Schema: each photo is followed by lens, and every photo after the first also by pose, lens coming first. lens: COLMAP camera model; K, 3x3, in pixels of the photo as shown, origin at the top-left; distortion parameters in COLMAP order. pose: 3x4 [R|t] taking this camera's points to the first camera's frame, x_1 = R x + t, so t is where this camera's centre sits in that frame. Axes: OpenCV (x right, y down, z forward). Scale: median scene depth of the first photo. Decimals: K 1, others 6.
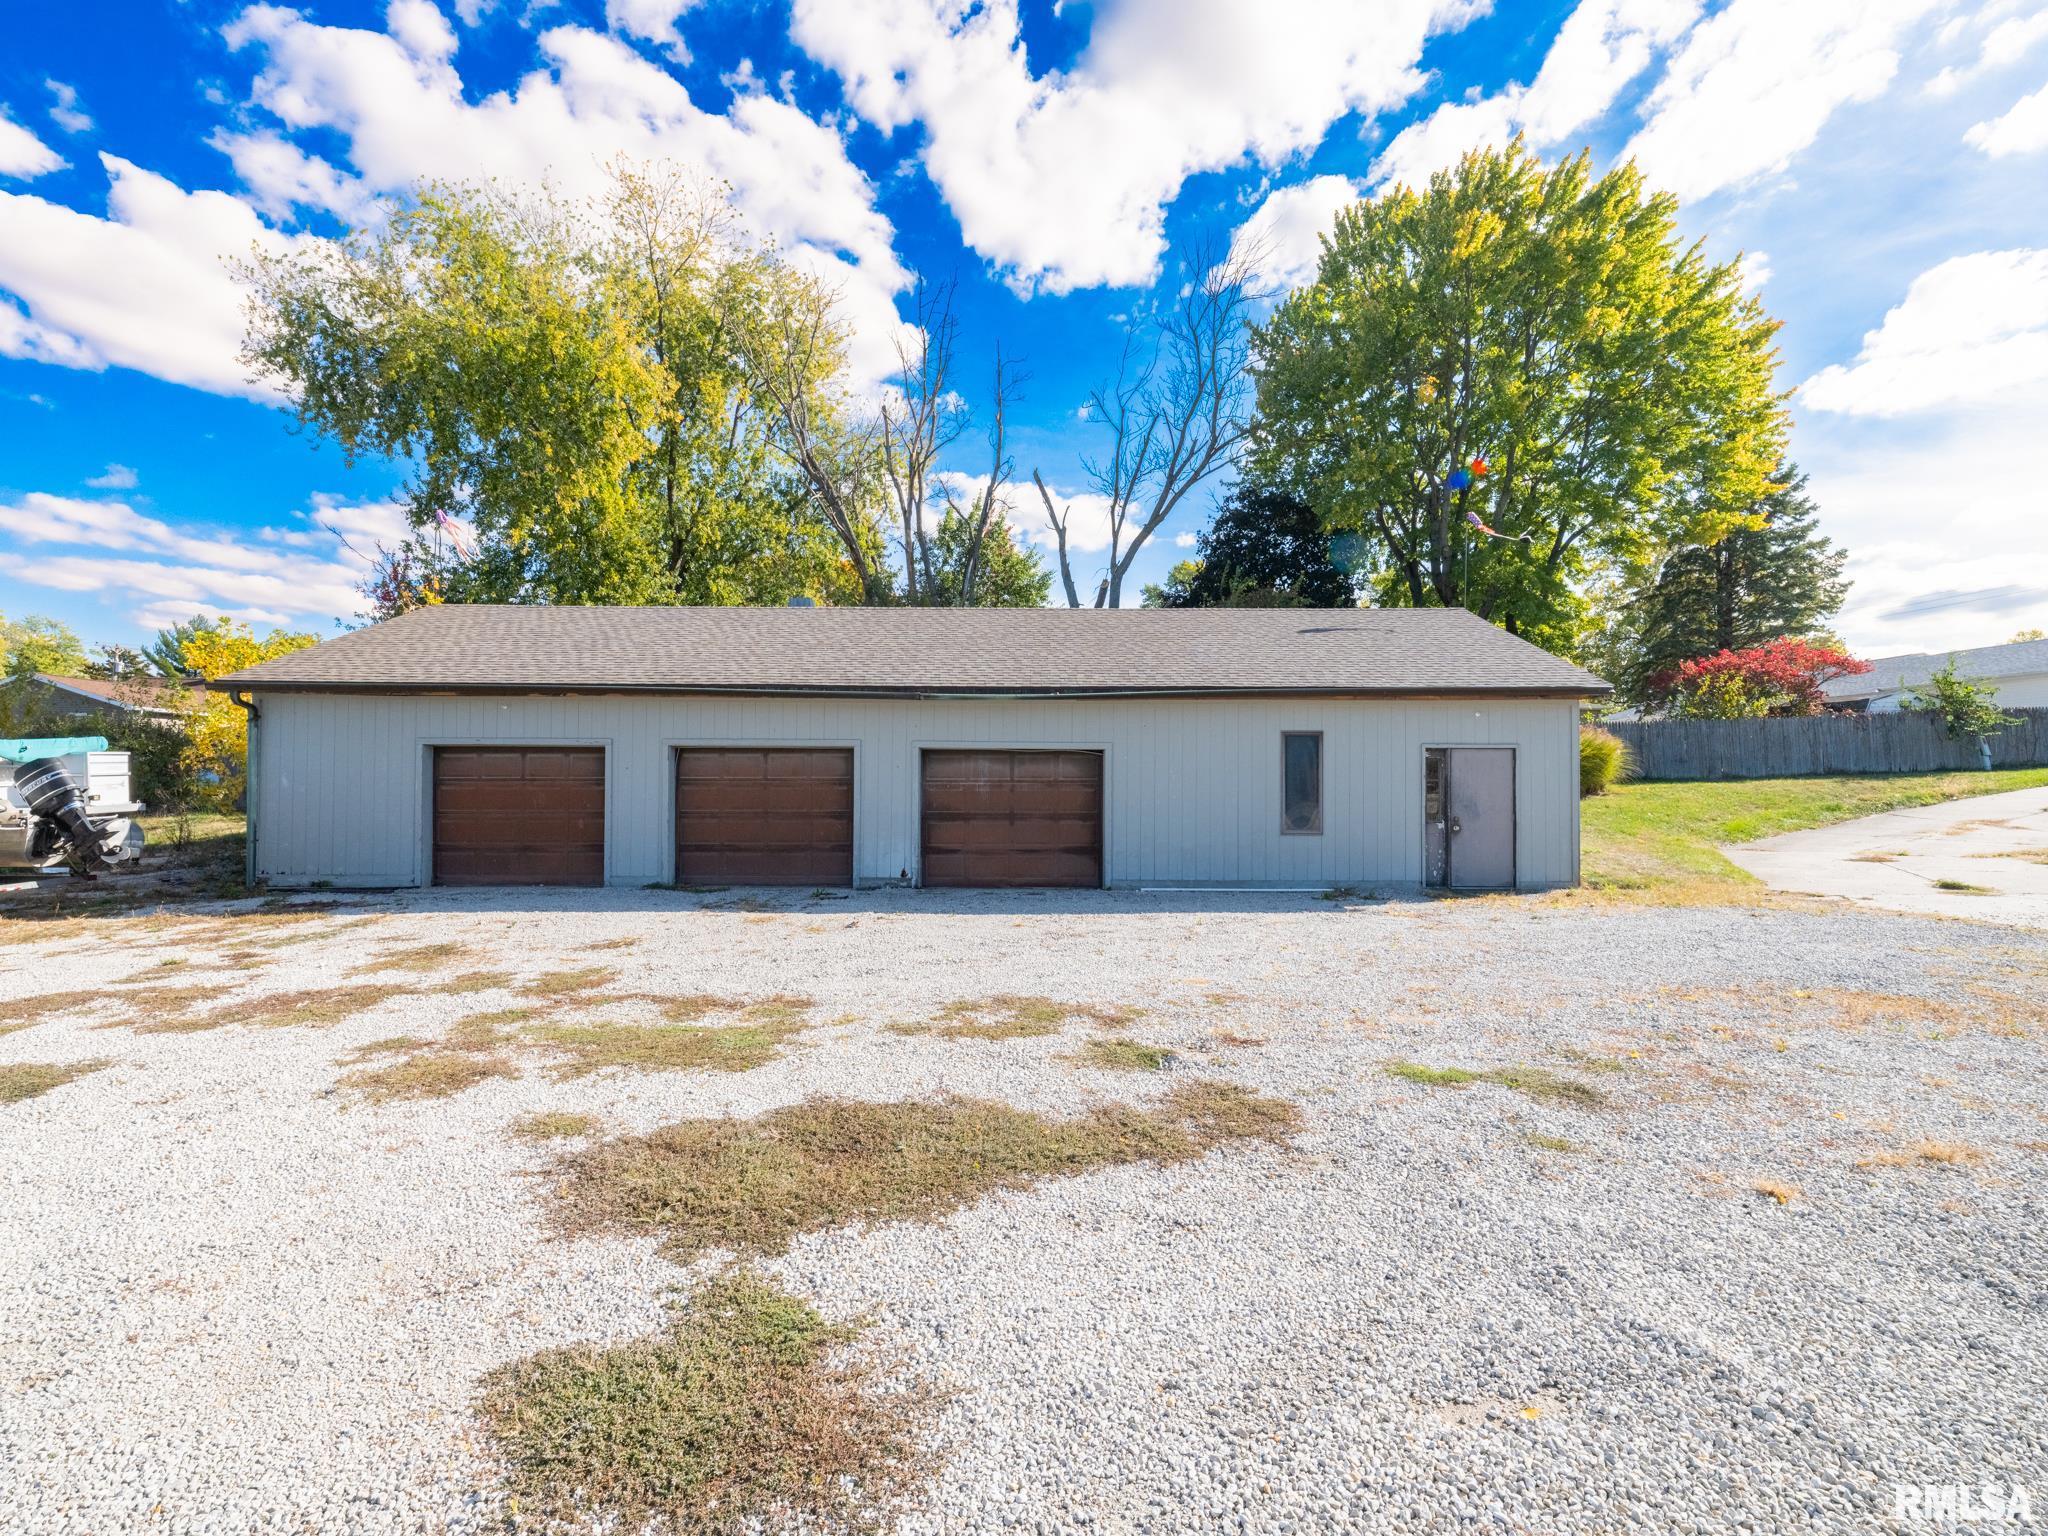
lens RADIAL K [[928.6, 0, 1033.5], [0, 928.6, 777.6], [0, 0, 1]] dist [0.002290, -0.000059]
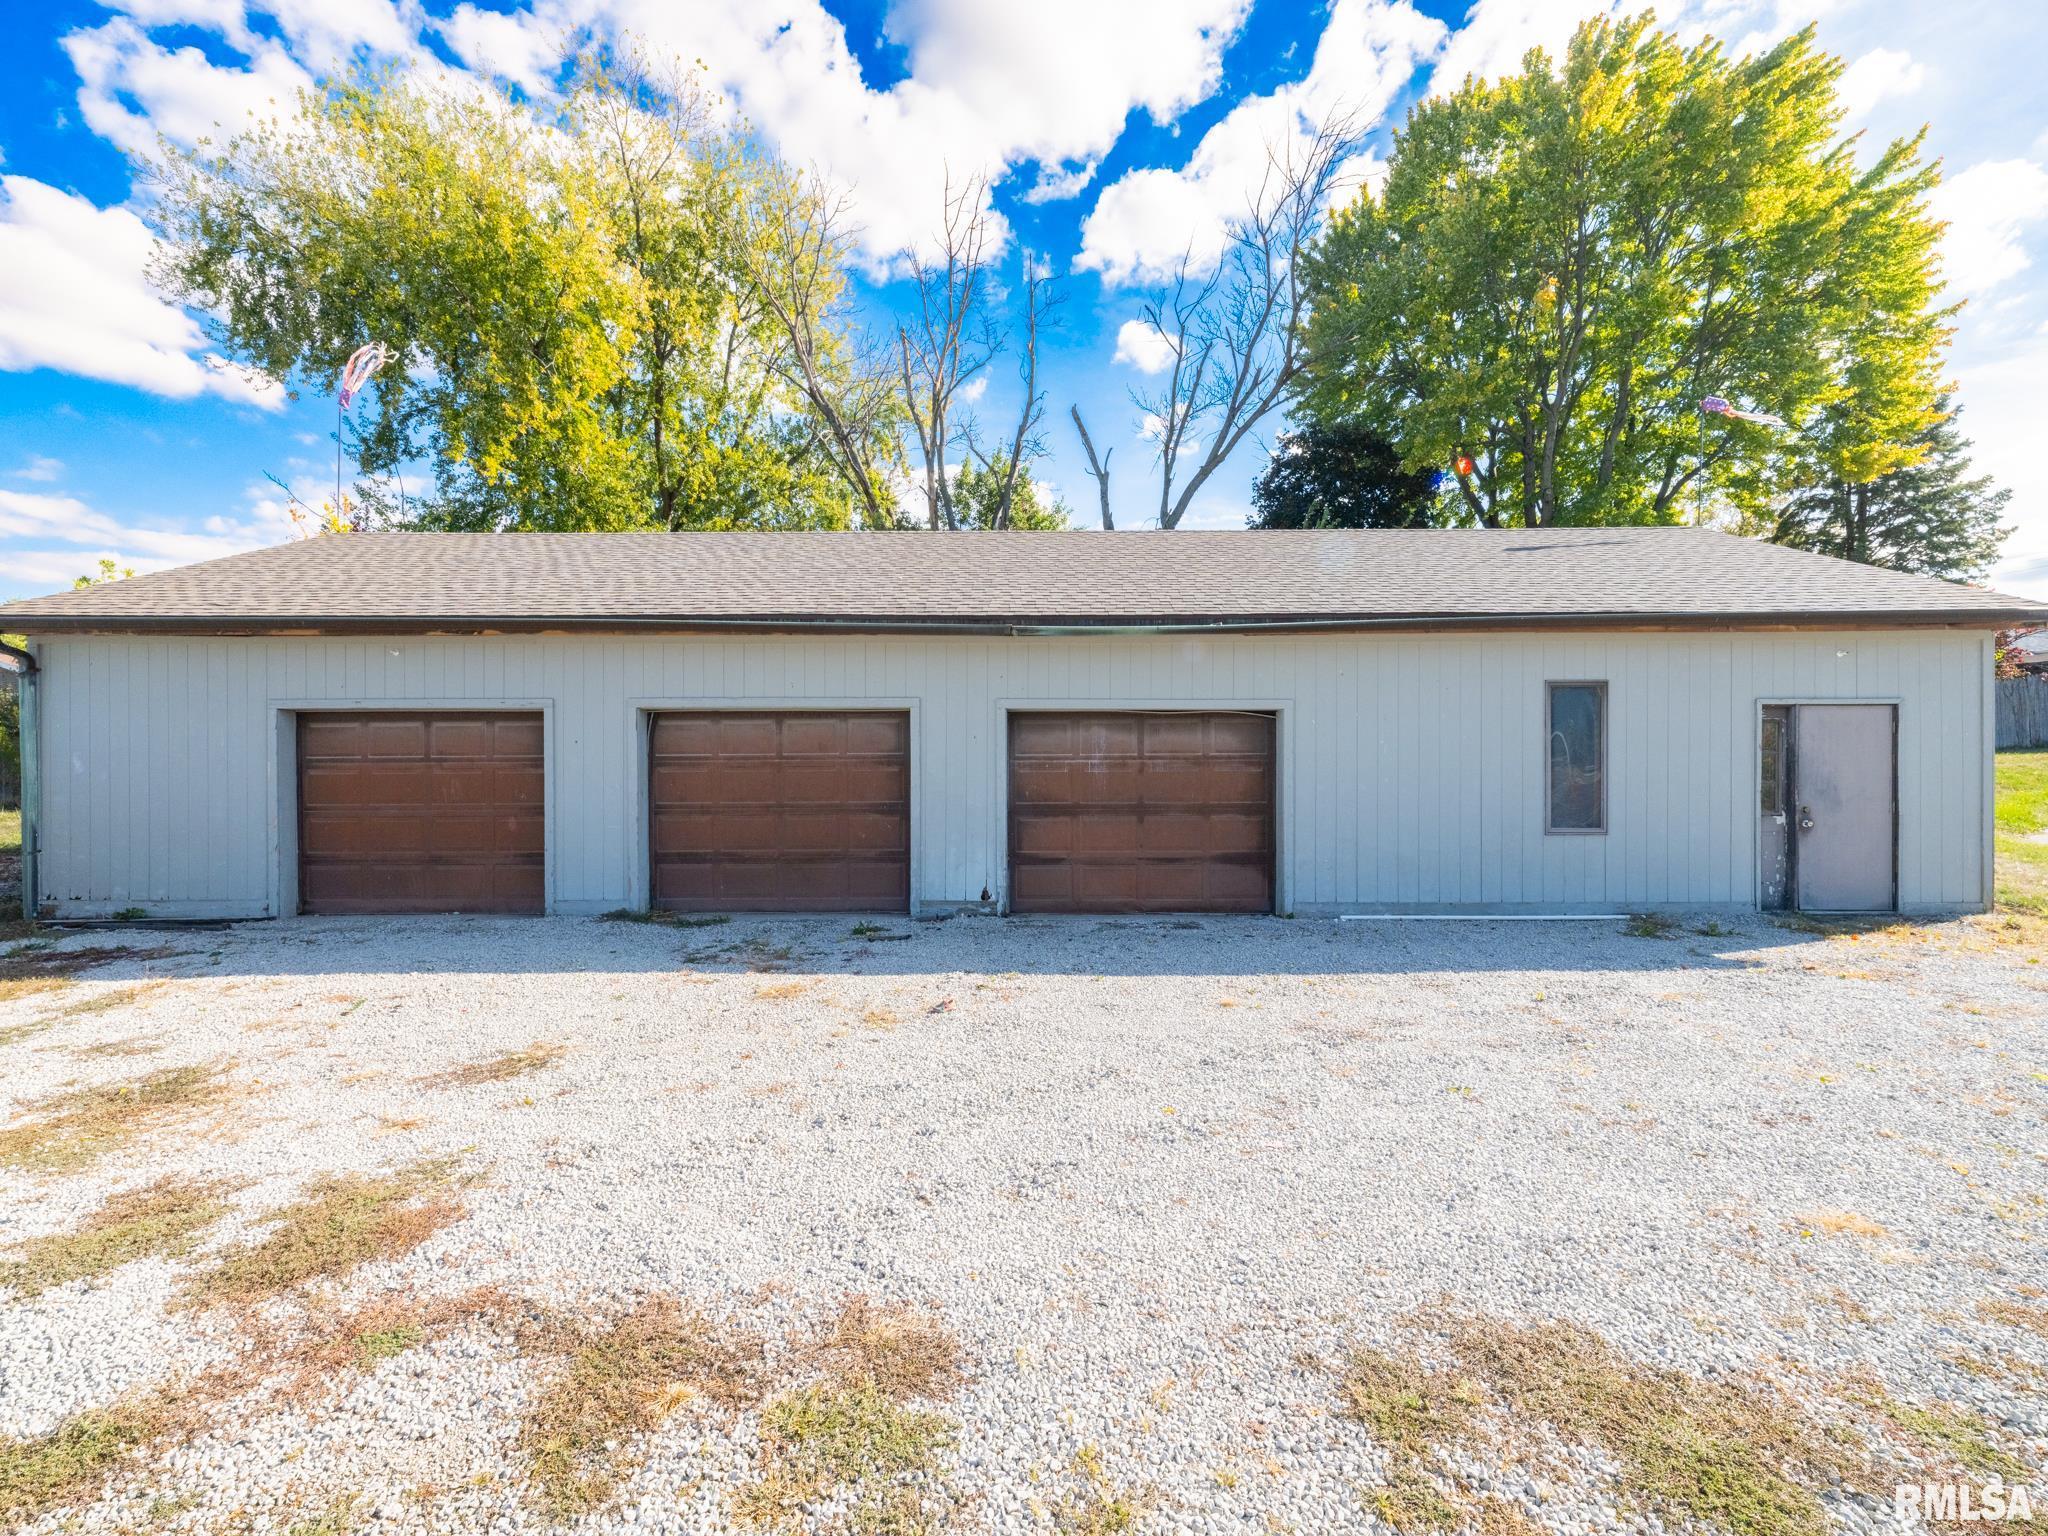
lens RADIAL K [[937.6, 0, 1029.1], [0, 937.6, 775.9], [0, 0, 1]] dist [-0.000292, 0.000261]
pose [[0.999961, -0.005944, -0.006544, -0.060711], [0.006048, 0.999855, 0.015904, 0.003471], [0.006448, -0.015943, 0.999852, 0.187979]]
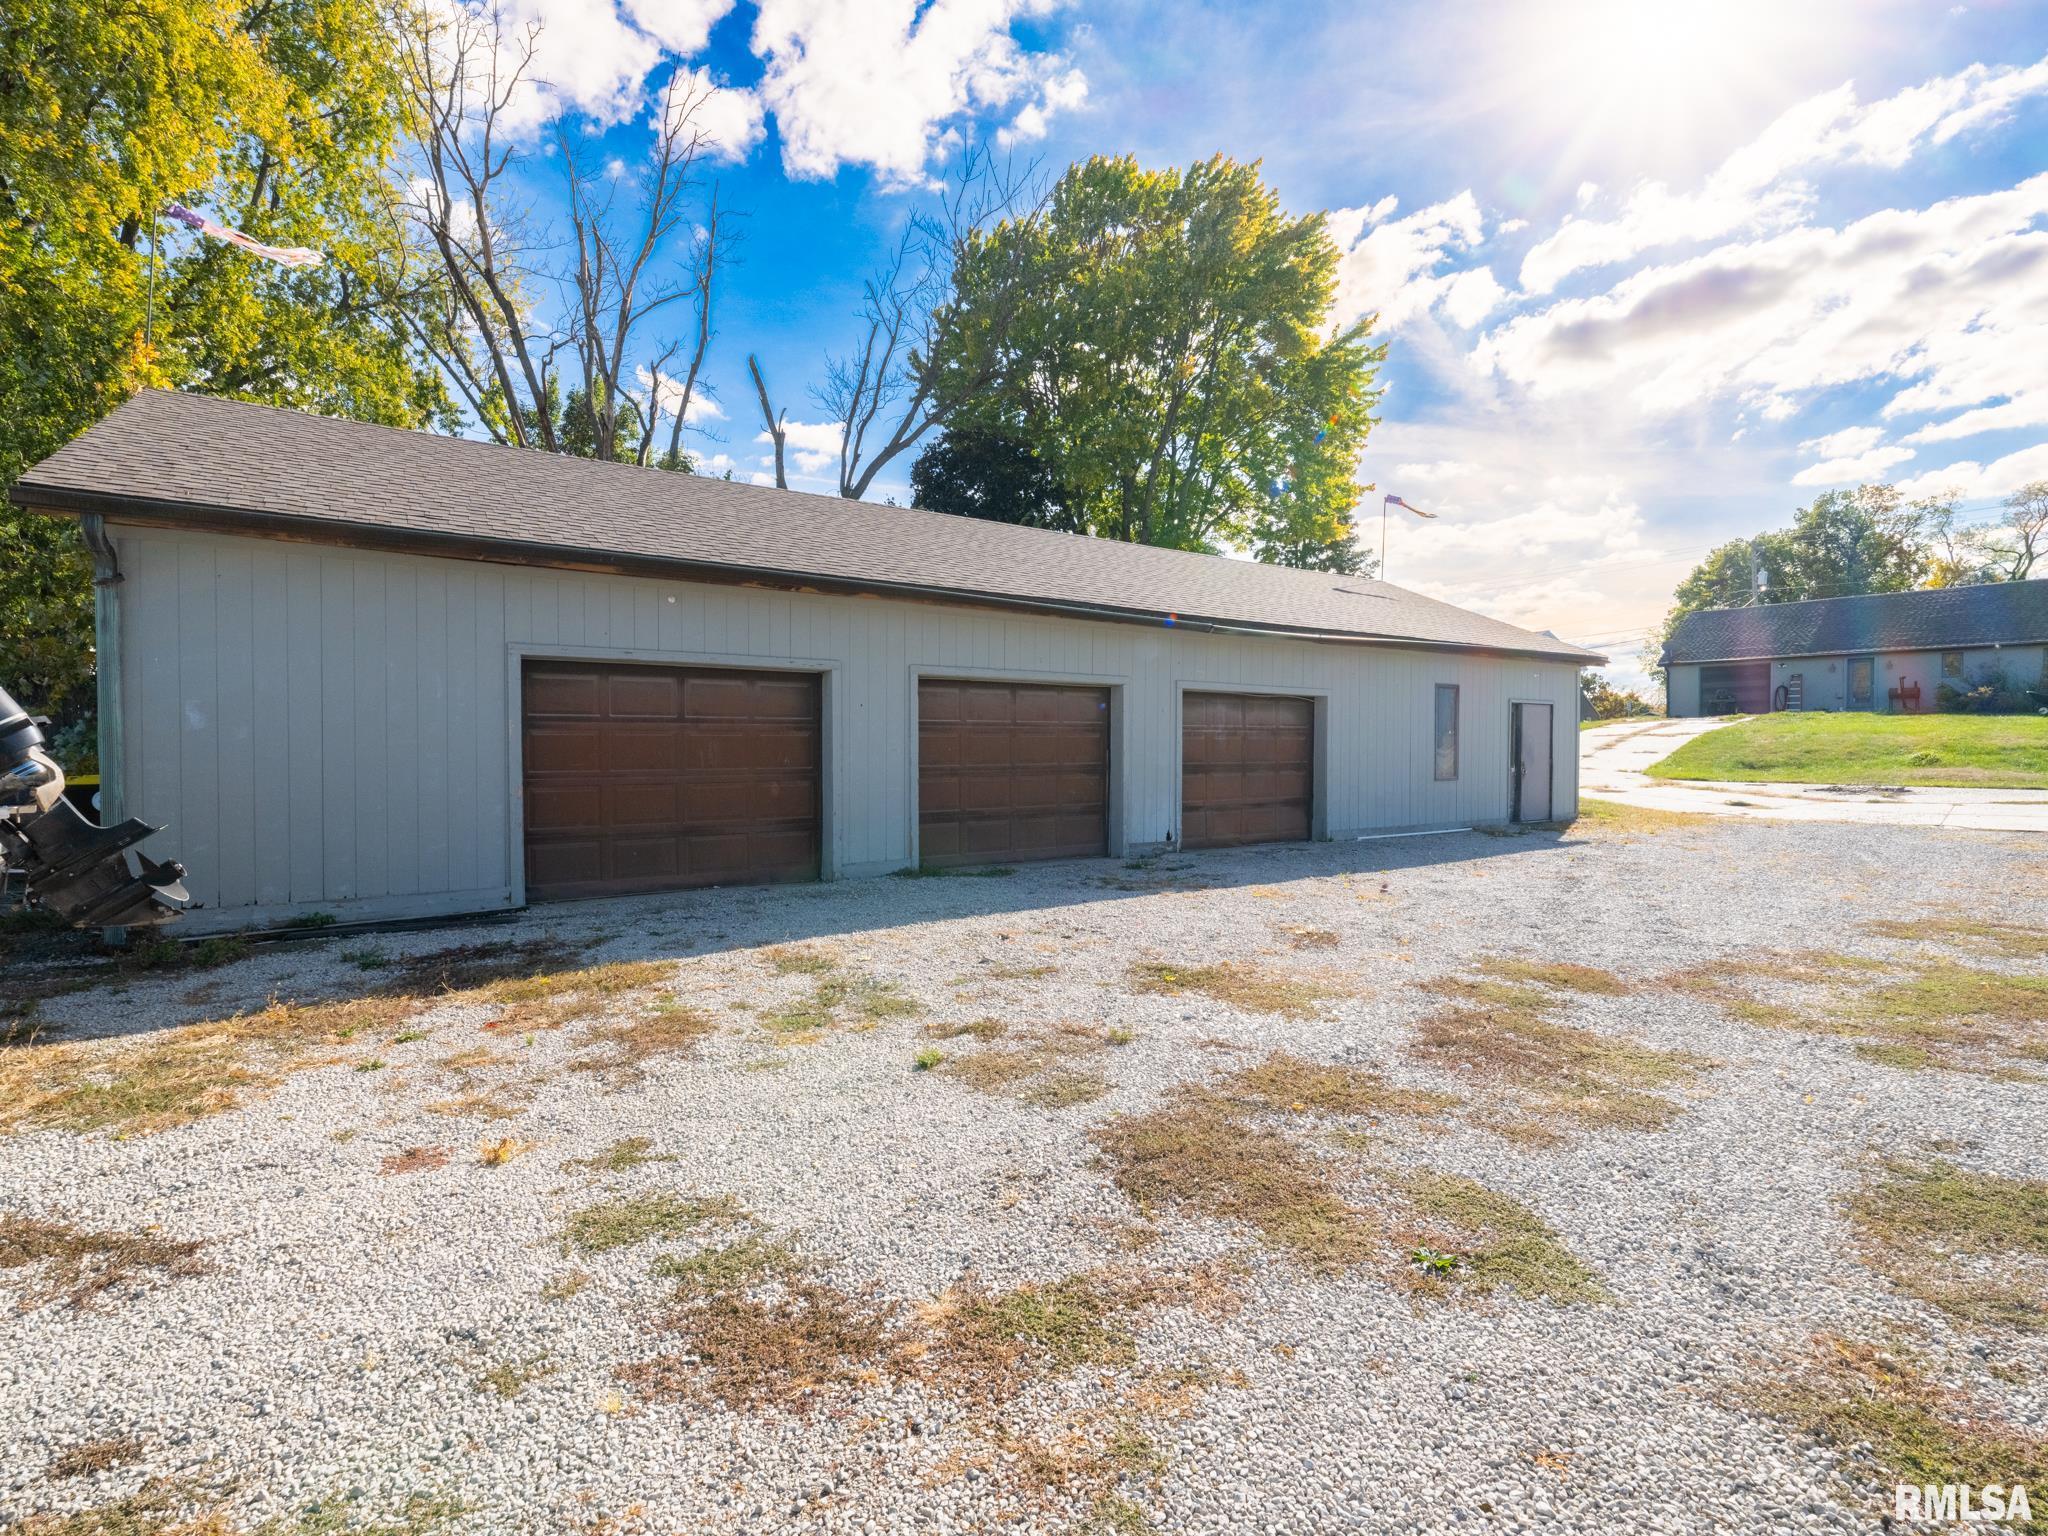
lens RADIAL K [[963.0, 0, 1053.9], [0, 963.0, 765.6], [0, 0, 1]] dist [0.000368, -0.000023]
pose [[0.814746, -0.014554, 0.579636, -0.437188], [-0.010649, 0.999141, 0.040056, 0.002460], [-0.579721, -0.038808, 0.813891, 0.204062]]
